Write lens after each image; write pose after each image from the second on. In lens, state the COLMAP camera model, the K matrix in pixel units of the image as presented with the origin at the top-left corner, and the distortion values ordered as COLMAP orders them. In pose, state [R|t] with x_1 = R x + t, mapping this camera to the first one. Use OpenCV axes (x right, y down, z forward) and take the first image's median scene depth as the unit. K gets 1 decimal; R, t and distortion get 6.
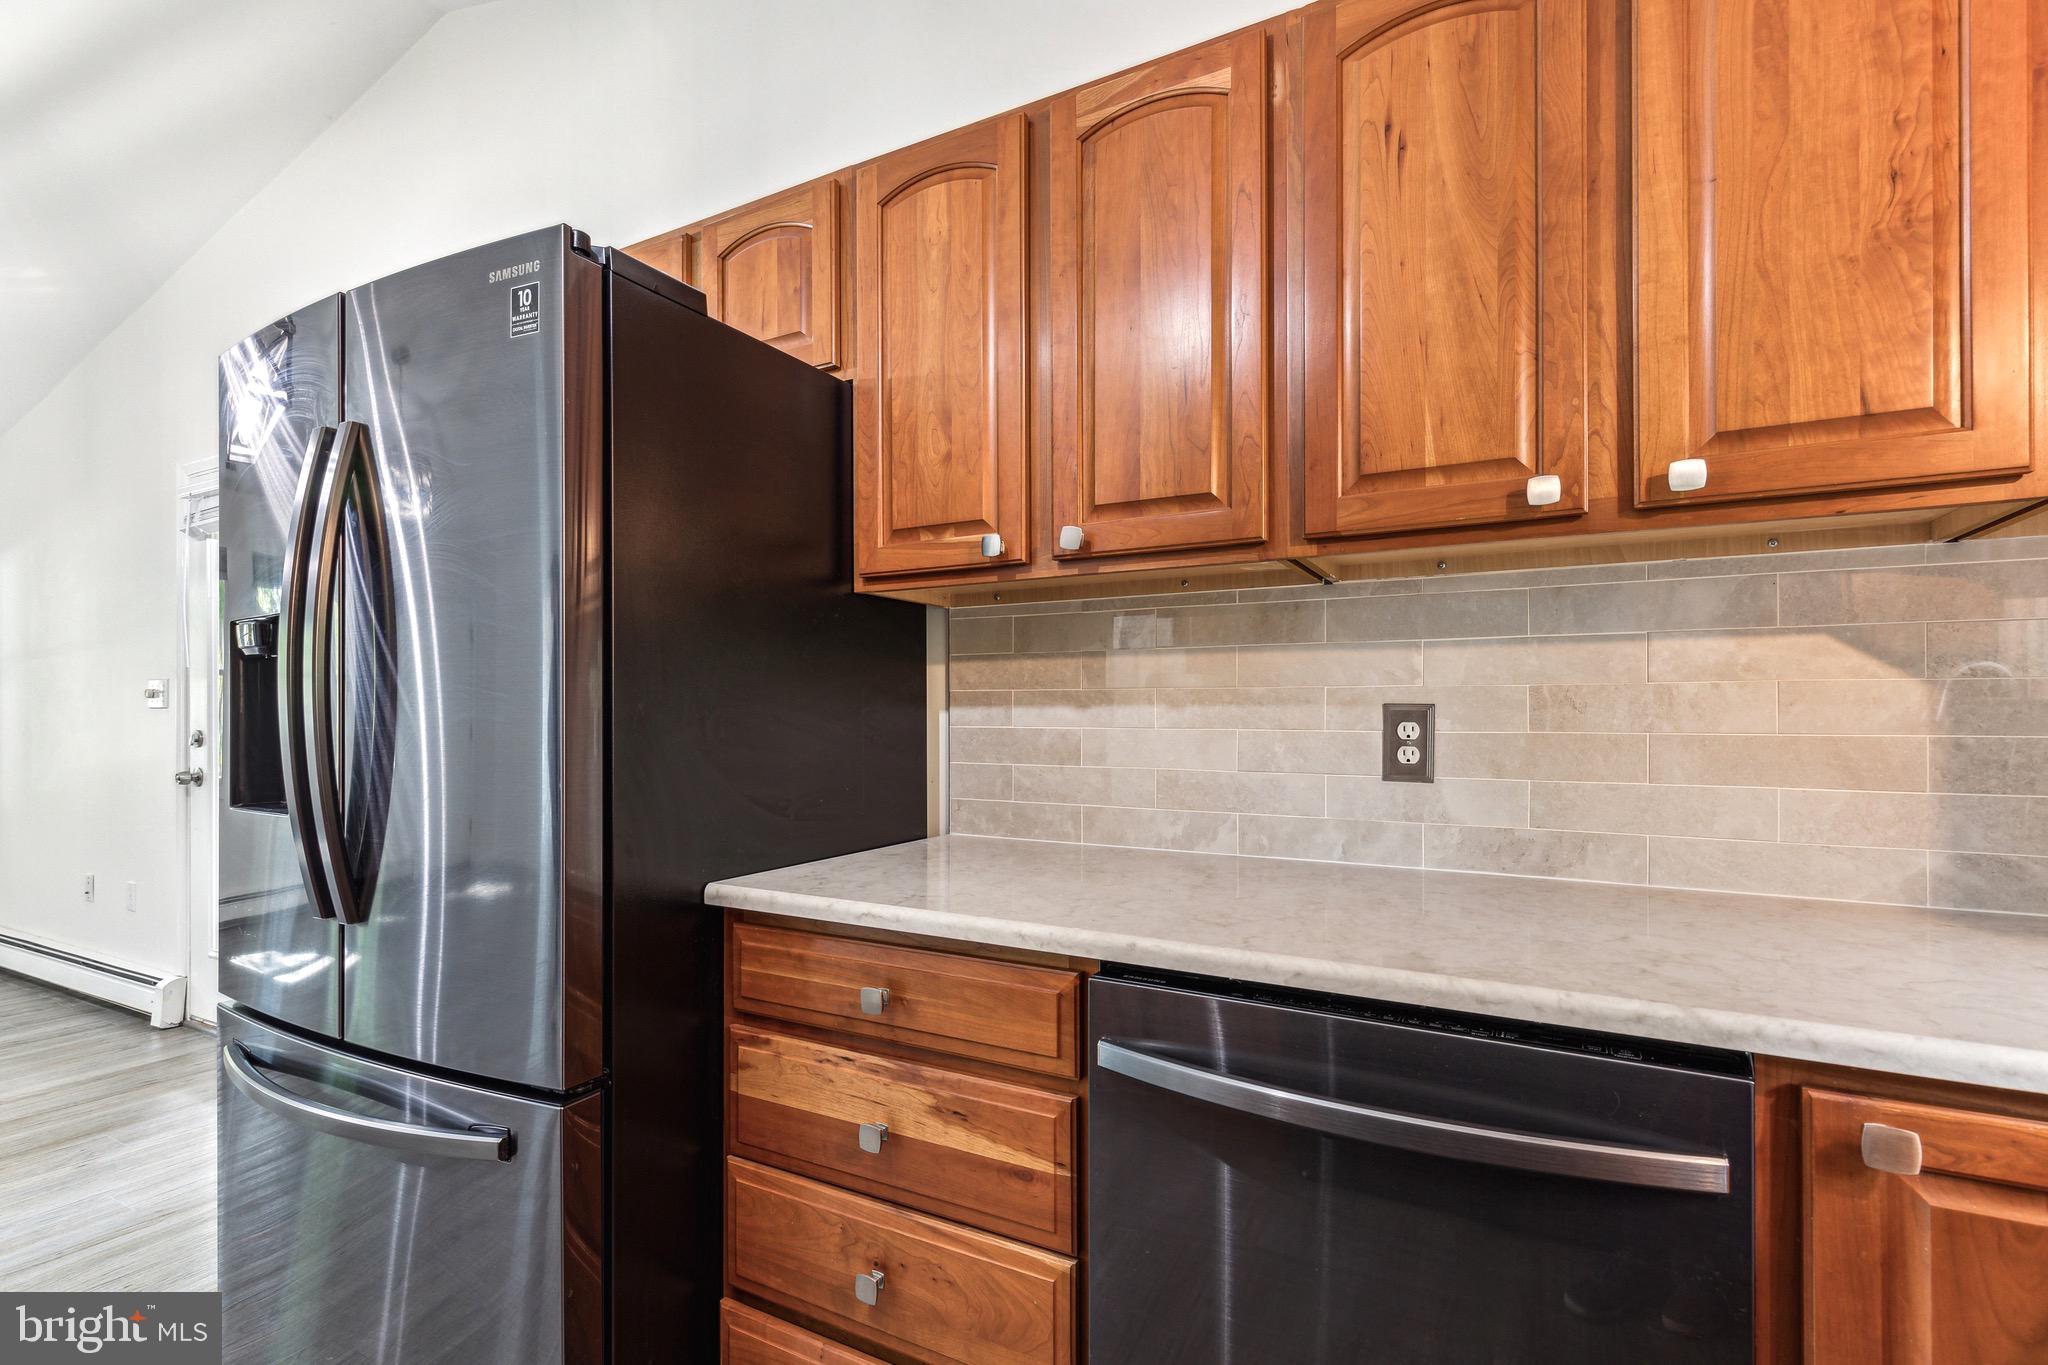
lens RADIAL K [[941.1, 0, 1019.7], [0, 941.1, 710.6], [0, 0, 1]] dist [0.001223, 0.000268]
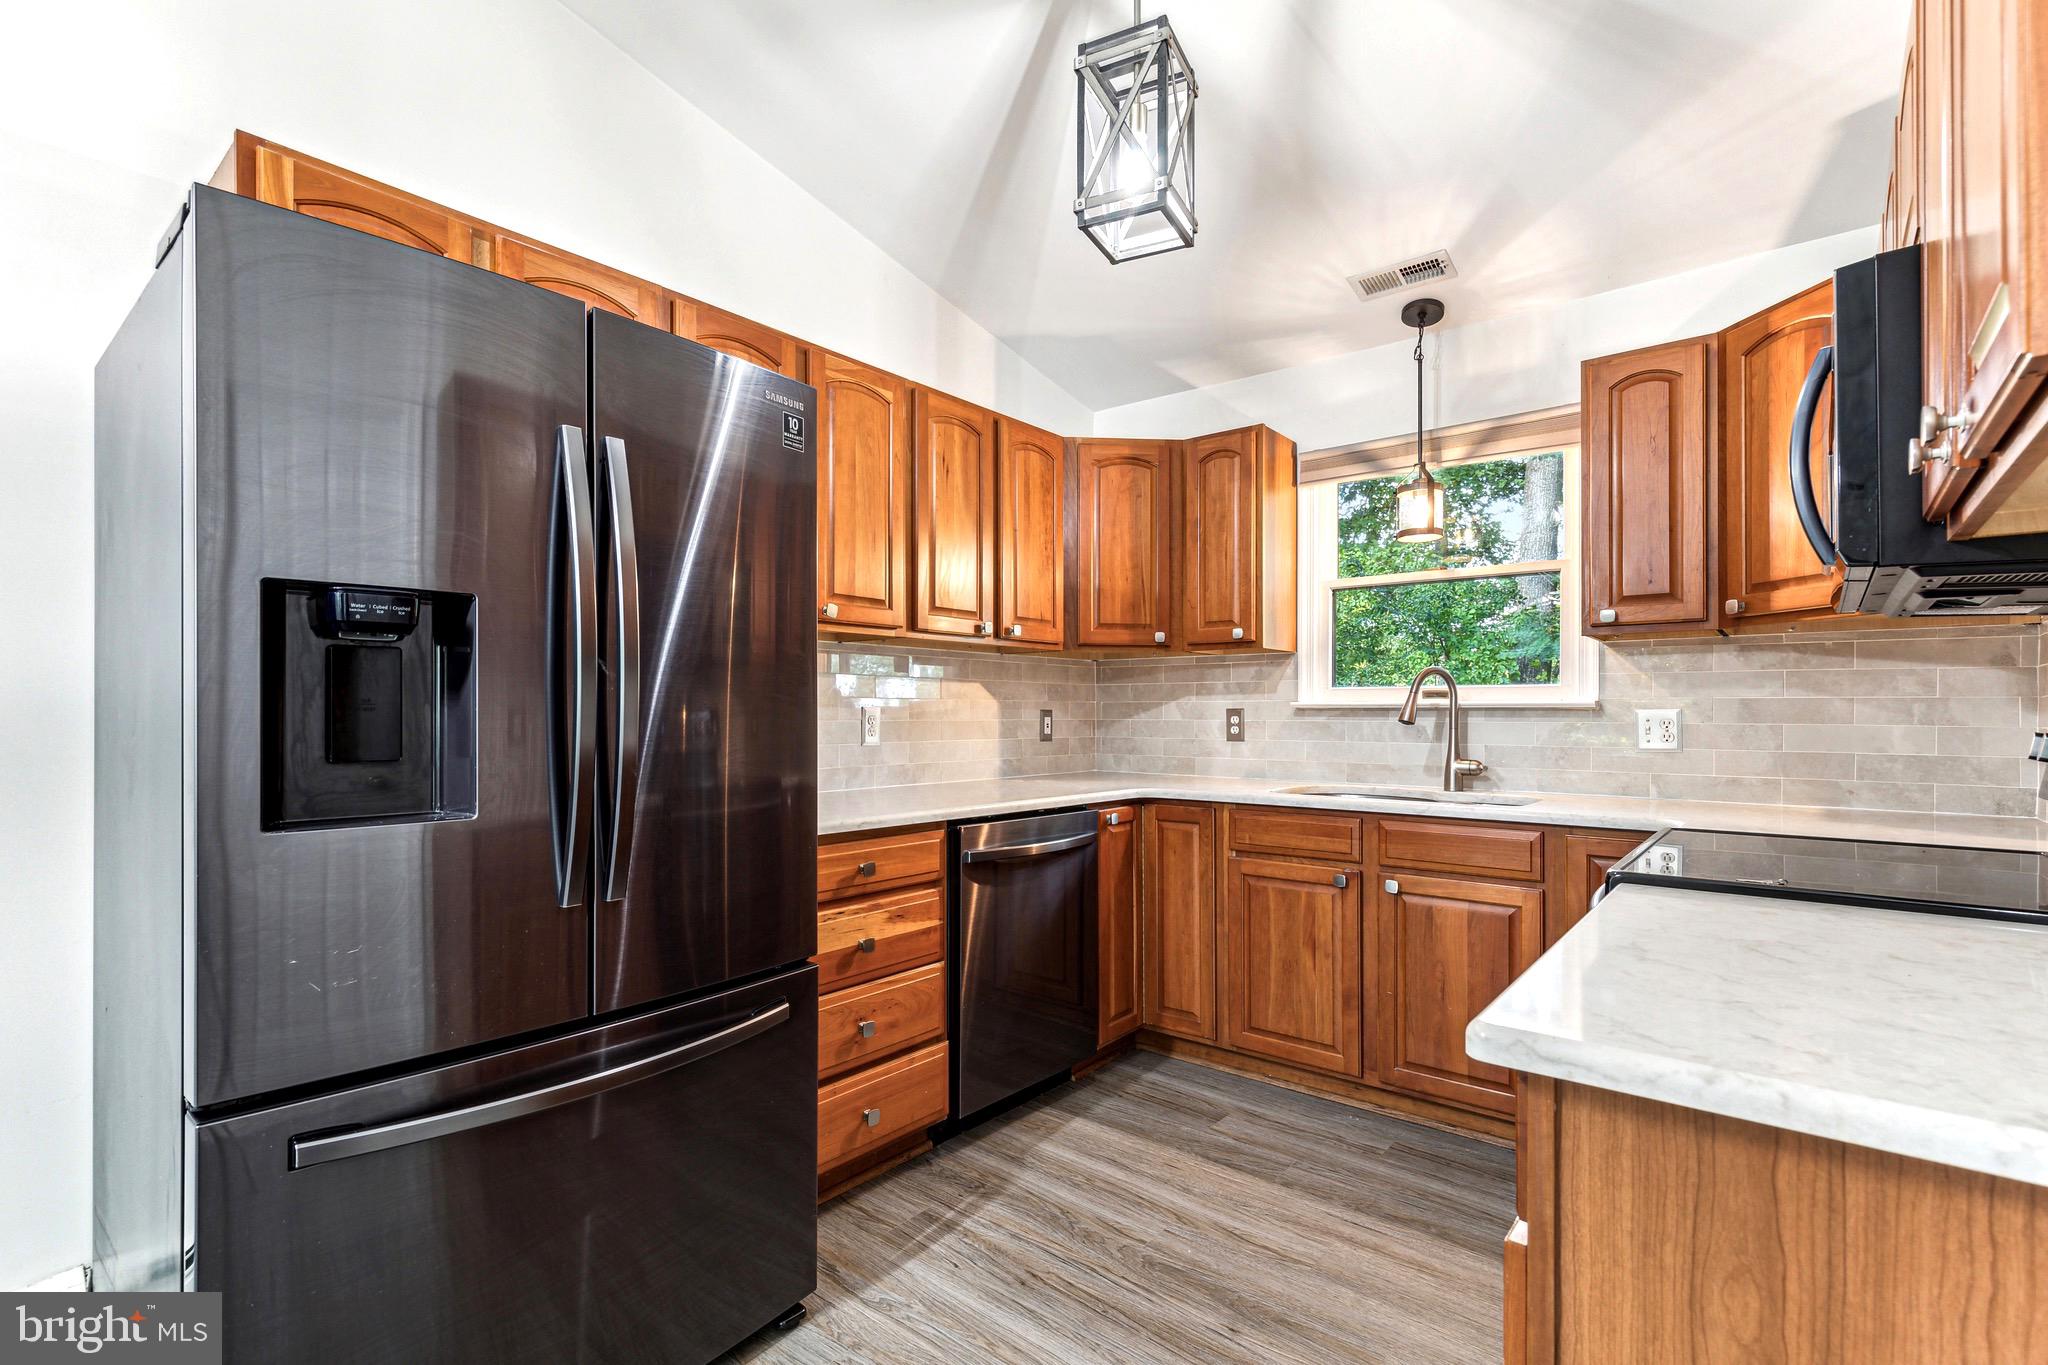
lens RADIAL K [[941.1, 0, 1019.7], [0, 941.1, 710.6], [0, 0, 1]] dist [0.001223, 0.000268]
pose [[0.192008, 0.004534, 0.981383, -1.894965], [-0.005156, 0.999980, -0.003611, 0.008965], [-0.981380, -0.004367, 0.192028, 0.376425]]
